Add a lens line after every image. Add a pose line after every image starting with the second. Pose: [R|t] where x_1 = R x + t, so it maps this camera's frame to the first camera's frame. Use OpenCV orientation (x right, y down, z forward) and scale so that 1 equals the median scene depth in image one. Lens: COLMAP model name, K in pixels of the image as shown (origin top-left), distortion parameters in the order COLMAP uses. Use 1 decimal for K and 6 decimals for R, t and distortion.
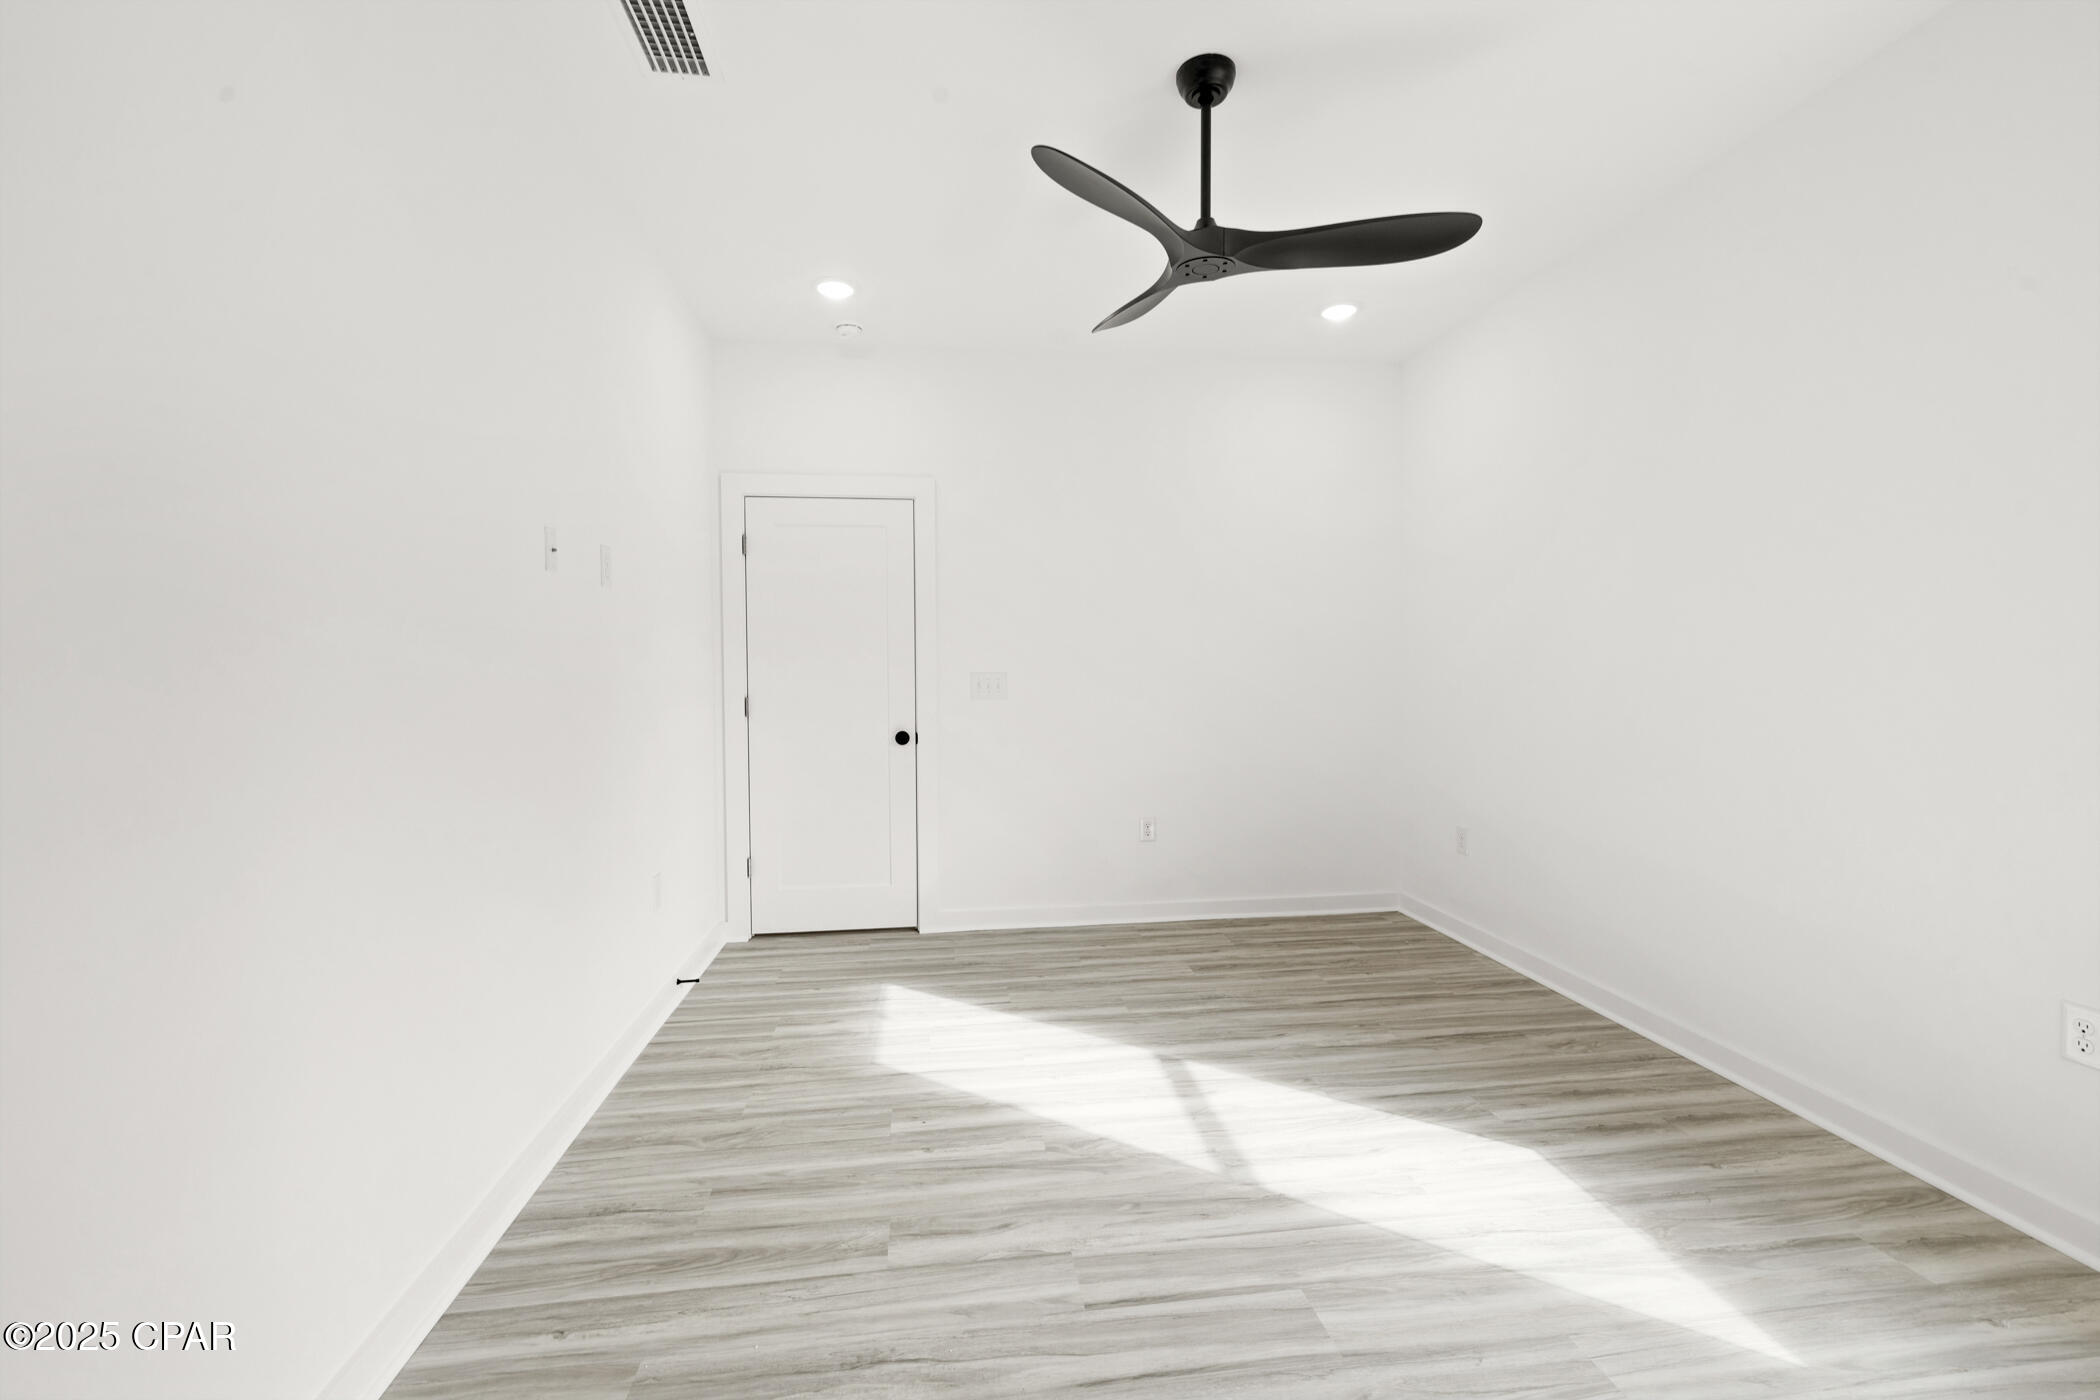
lens RADIAL K [[890.4, 0, 1049.7], [0, 890.4, 685.9], [0, 0, 1]] dist [0.002400, 0.000127]
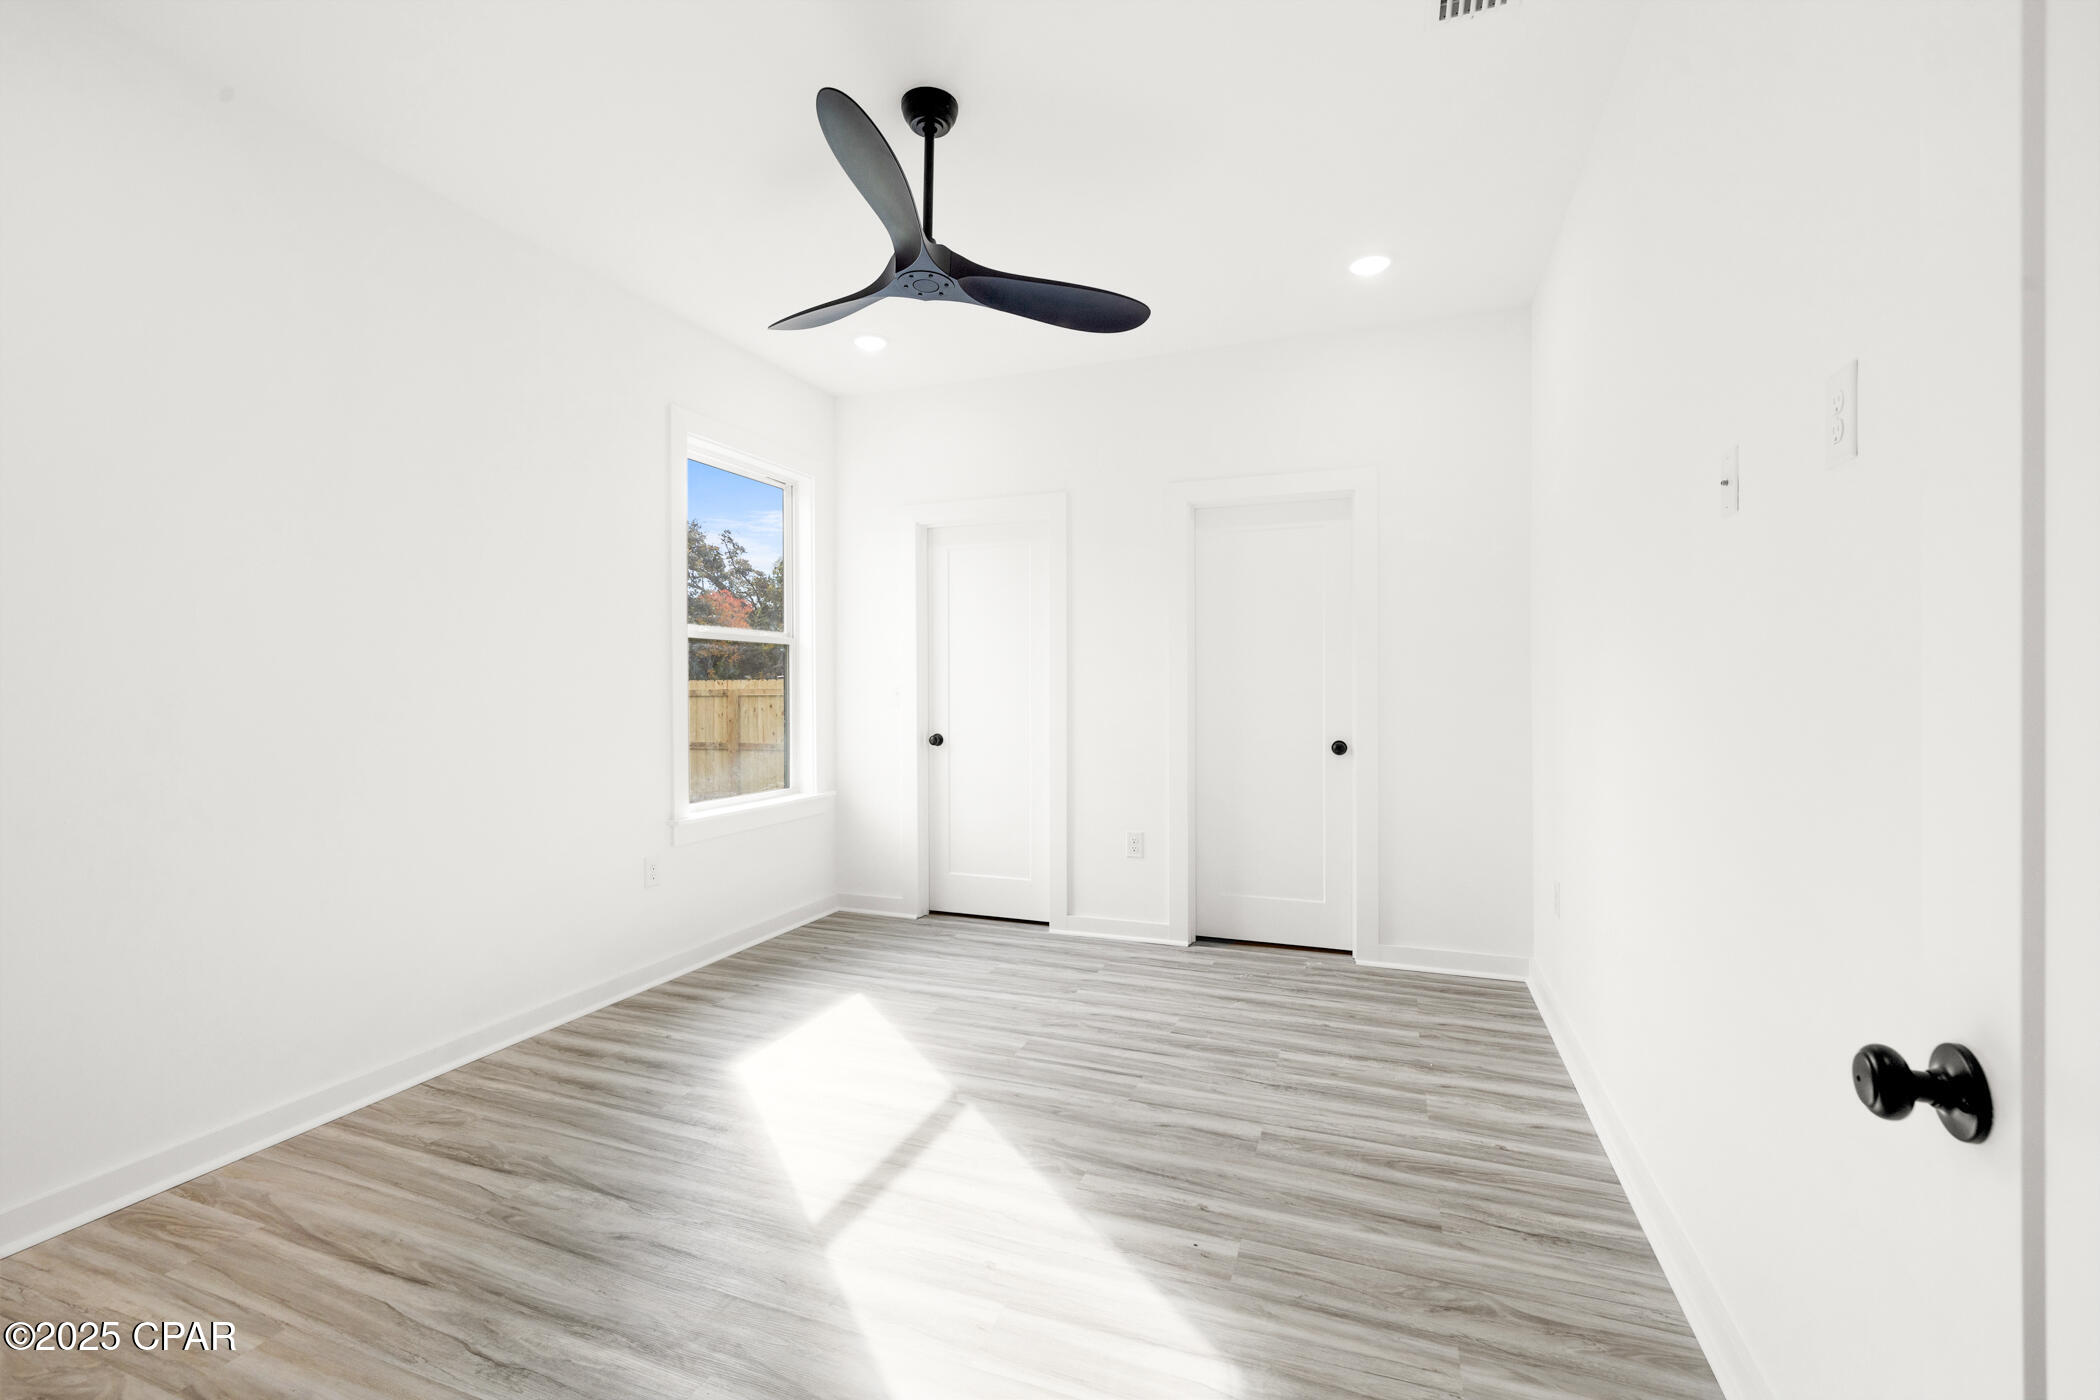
lens RADIAL K [[890.4, 0, 1049.7], [0, 890.4, 685.9], [0, 0, 1]] dist [0.002400, 0.000127]
pose [[-0.881803, 0.011569, 0.471475, -0.444706], [0.019788, 0.999726, 0.012478, -0.017963], [-0.471202, 0.020333, -0.881791, 1.917577]]
